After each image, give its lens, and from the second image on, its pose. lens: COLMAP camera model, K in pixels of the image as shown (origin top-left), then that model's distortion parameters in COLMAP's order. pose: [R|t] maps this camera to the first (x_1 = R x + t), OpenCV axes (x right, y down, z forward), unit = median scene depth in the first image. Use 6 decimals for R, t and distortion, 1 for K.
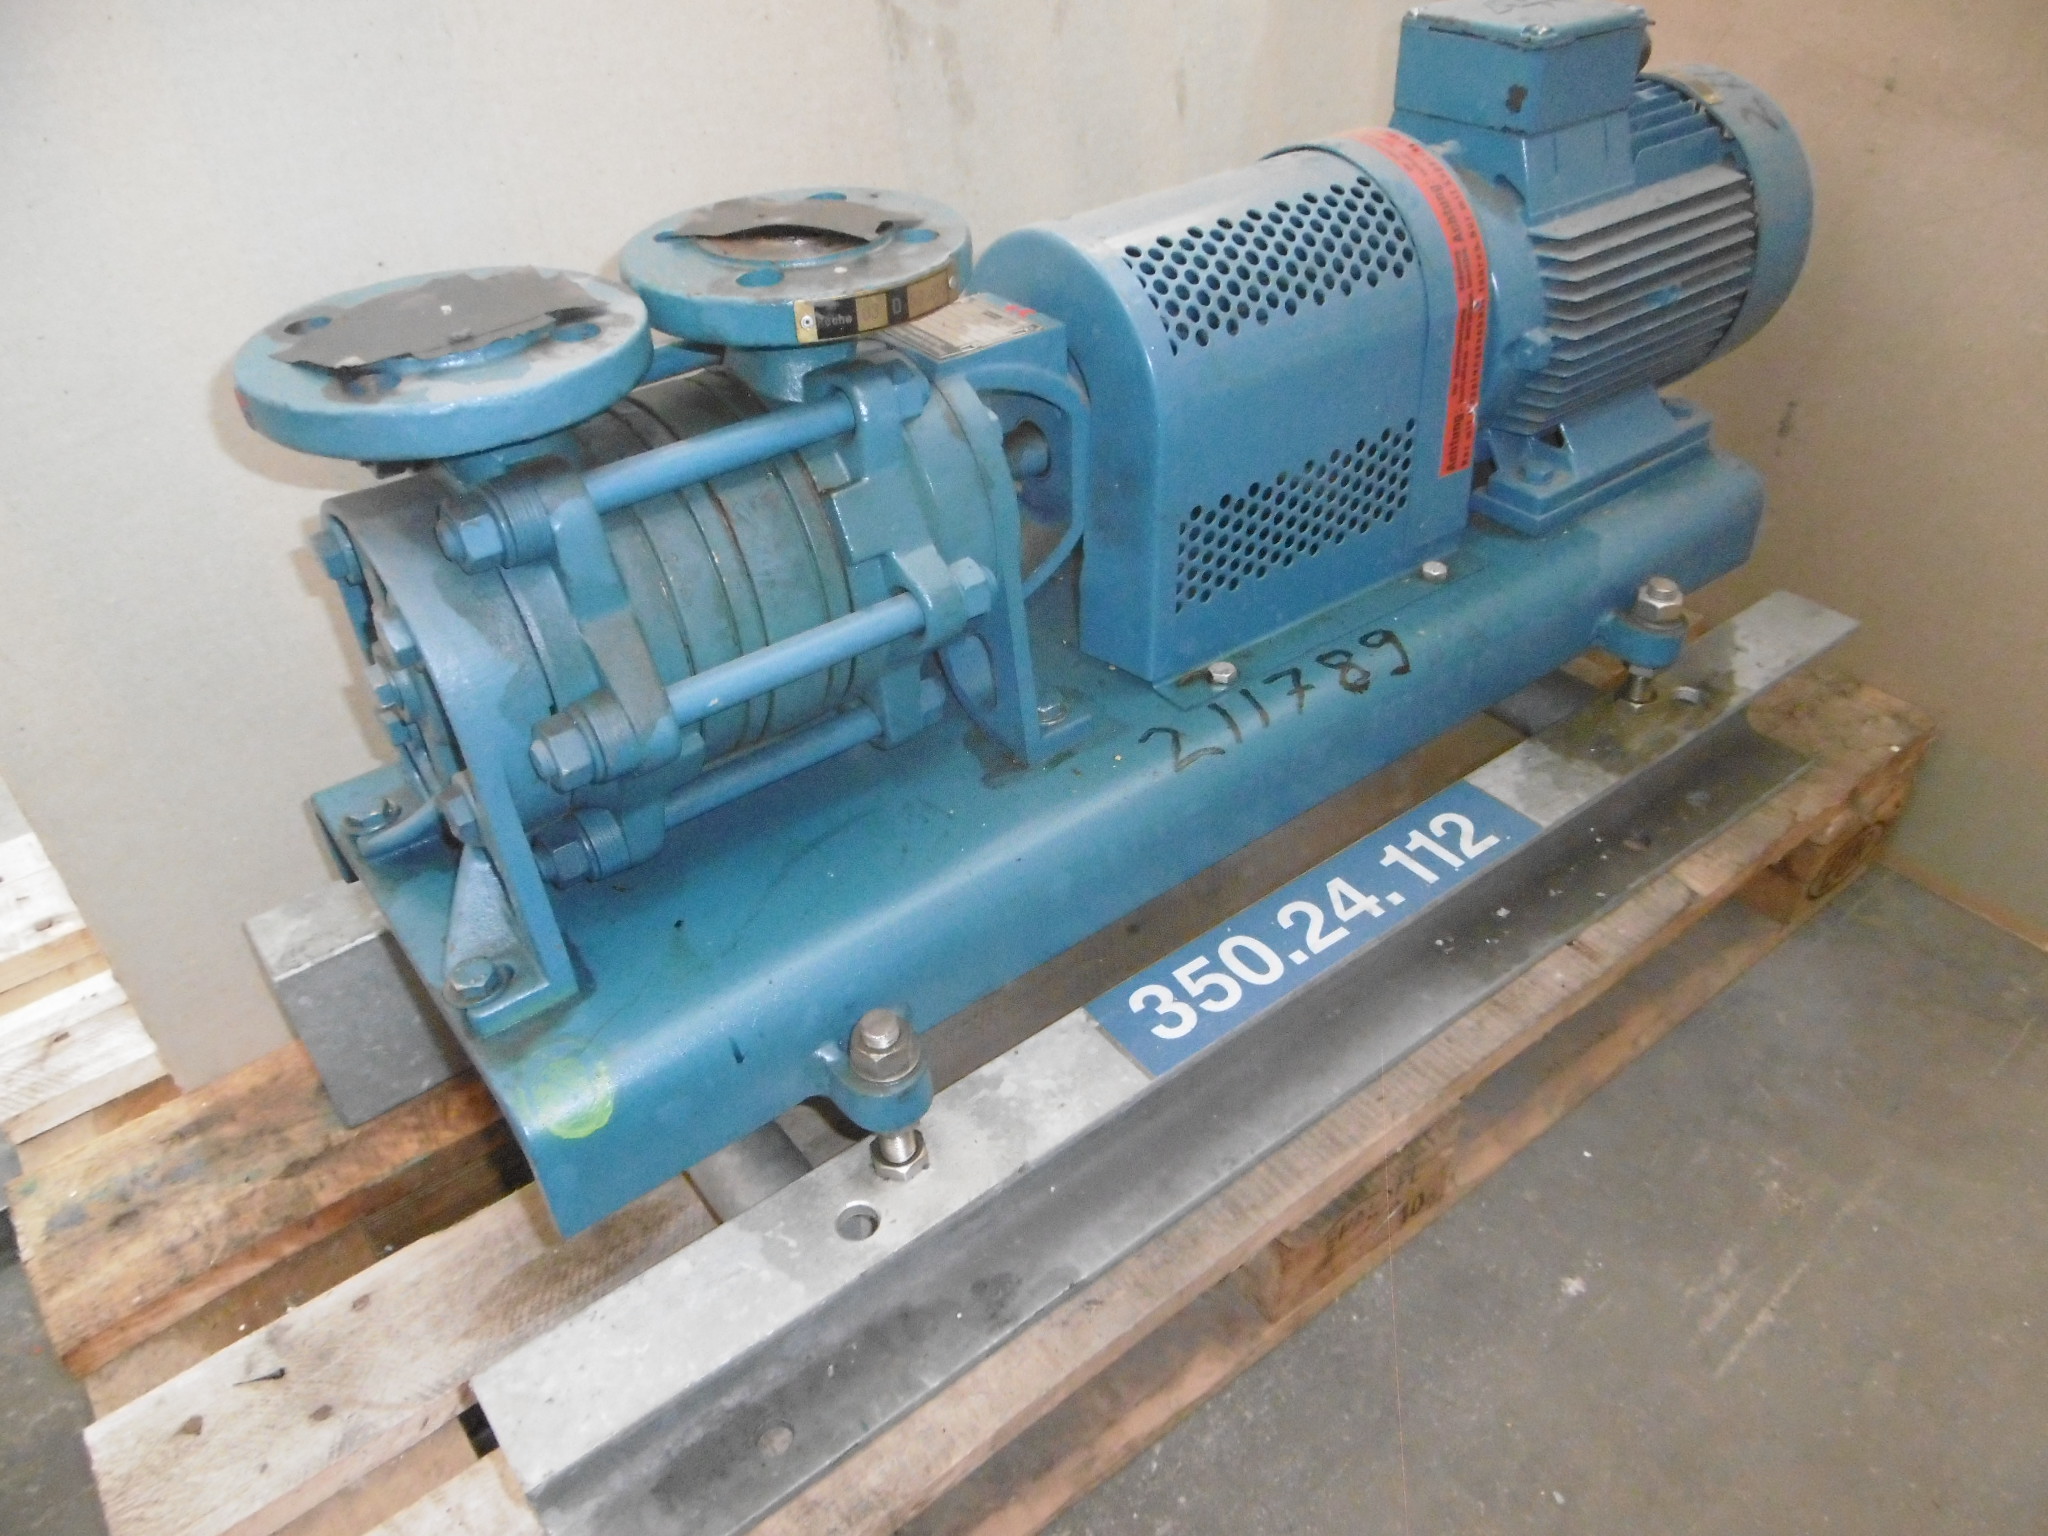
lens RADIAL K [[1508.3, 0, 1024.0], [0, 1508.3, 768.0], [0, 0, 1]] dist [-0.001019, 0.003638]
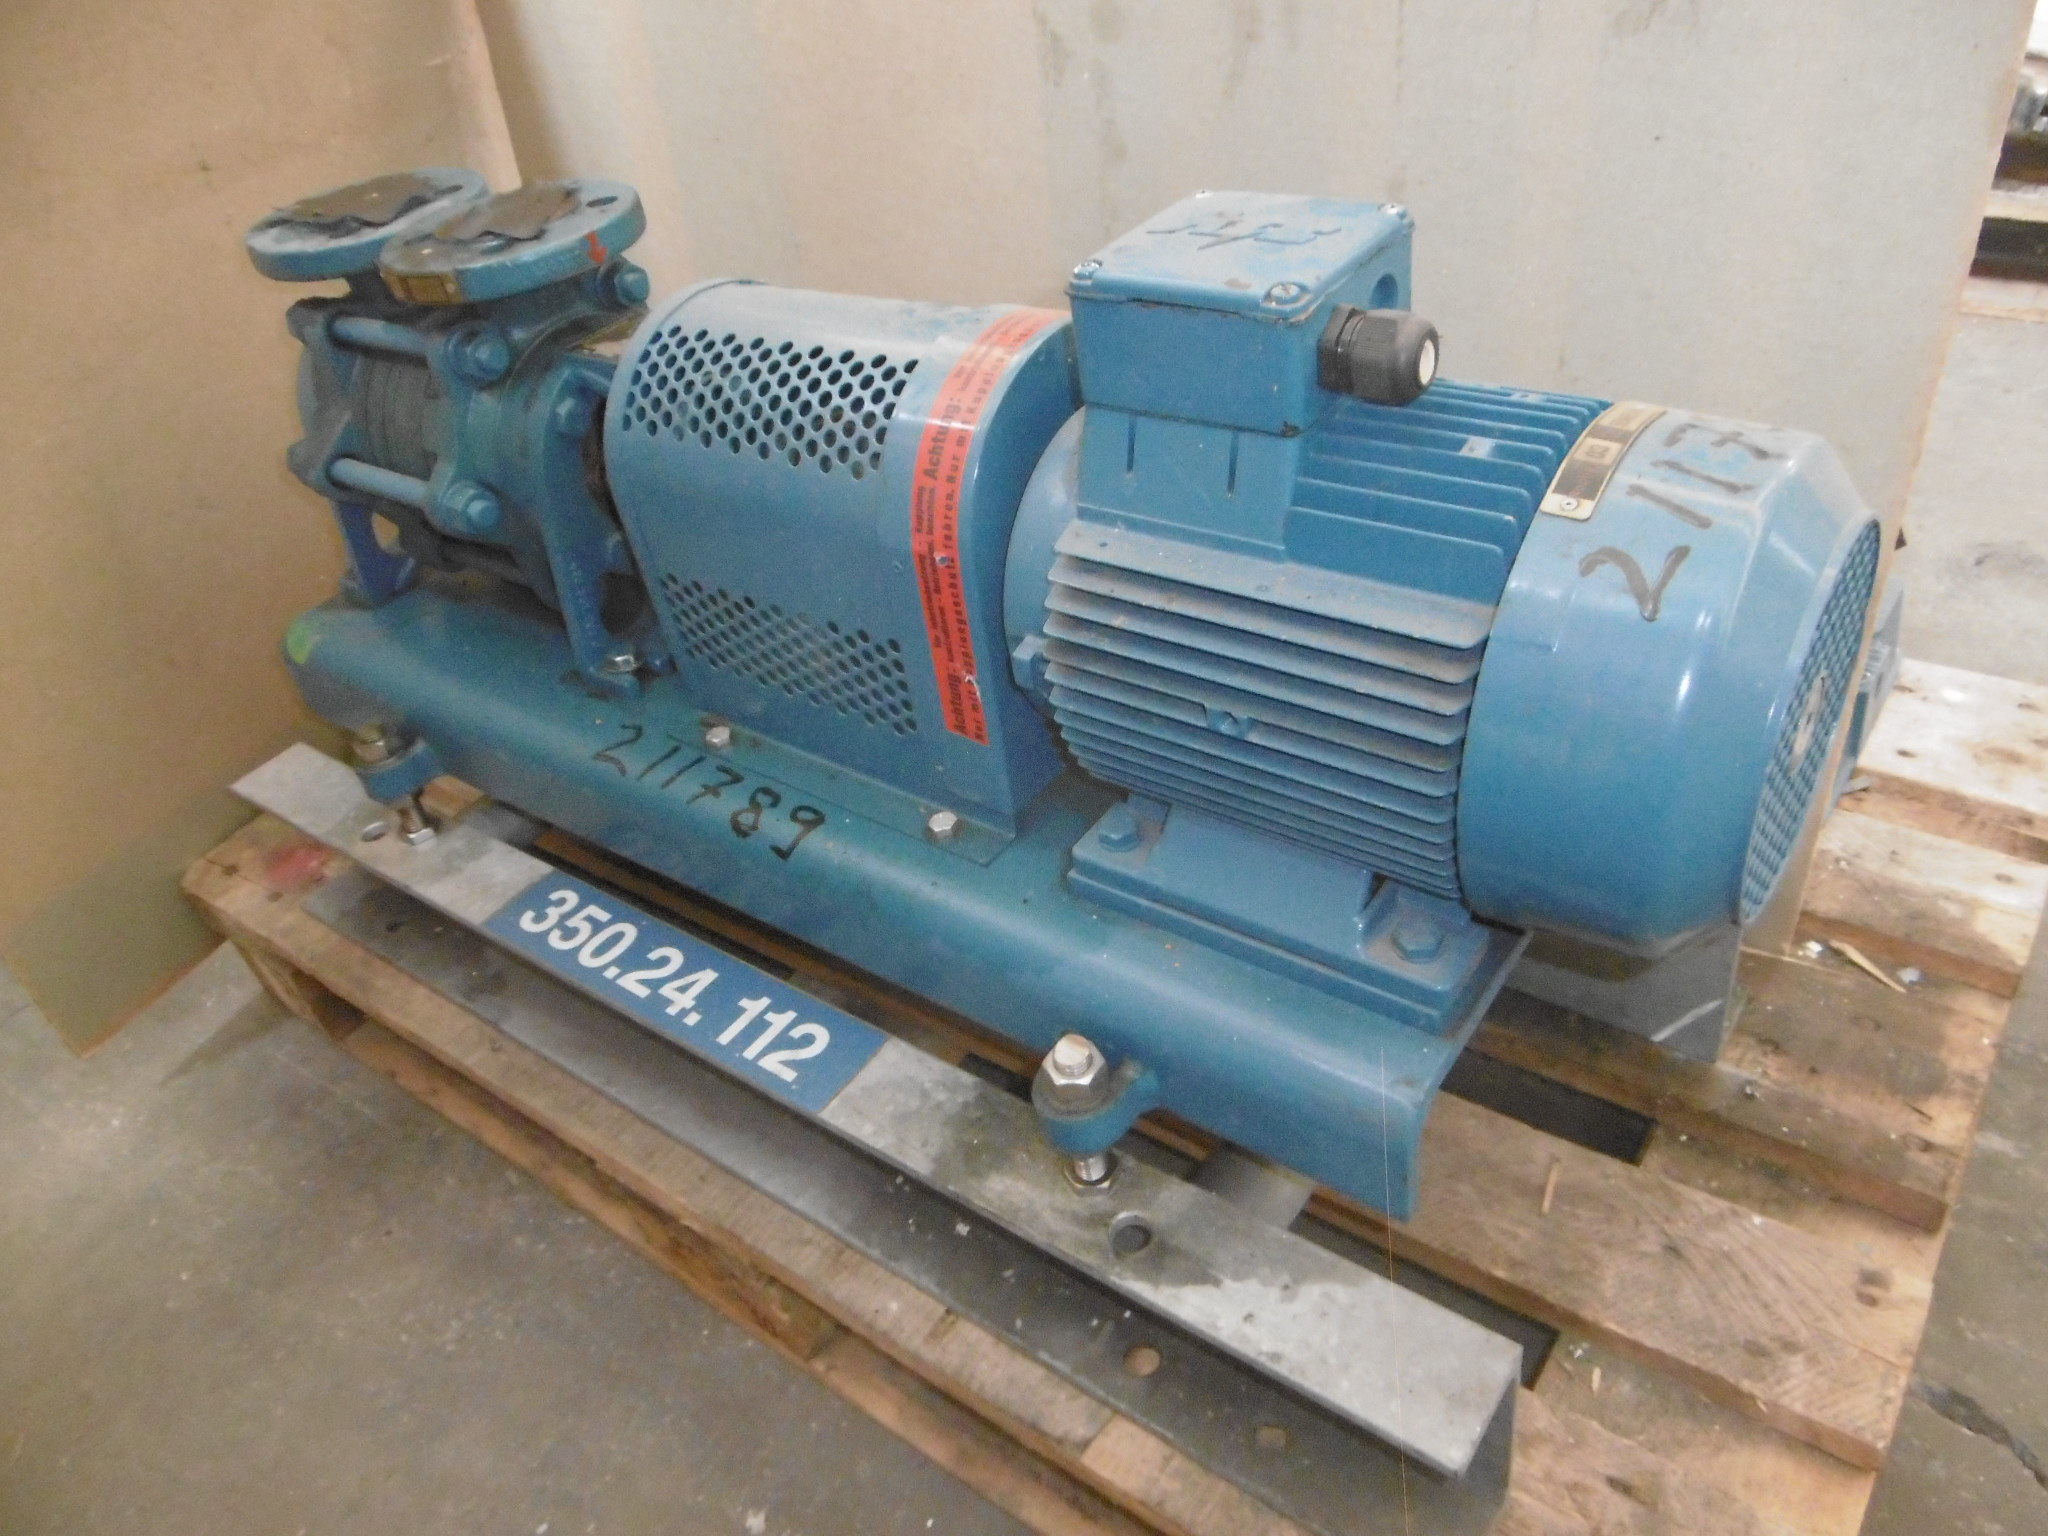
lens RADIAL K [[1531.4, 0, 1024.0], [0, 1531.4, 768.0], [0, 0, 1]] dist [0.001291, -0.000679]
pose [[0.252550, 0.578695, -0.775455, 1.003959], [-0.437503, 0.783126, 0.441933, -0.597739], [0.863024, 0.227653, 0.450959, 0.692987]]
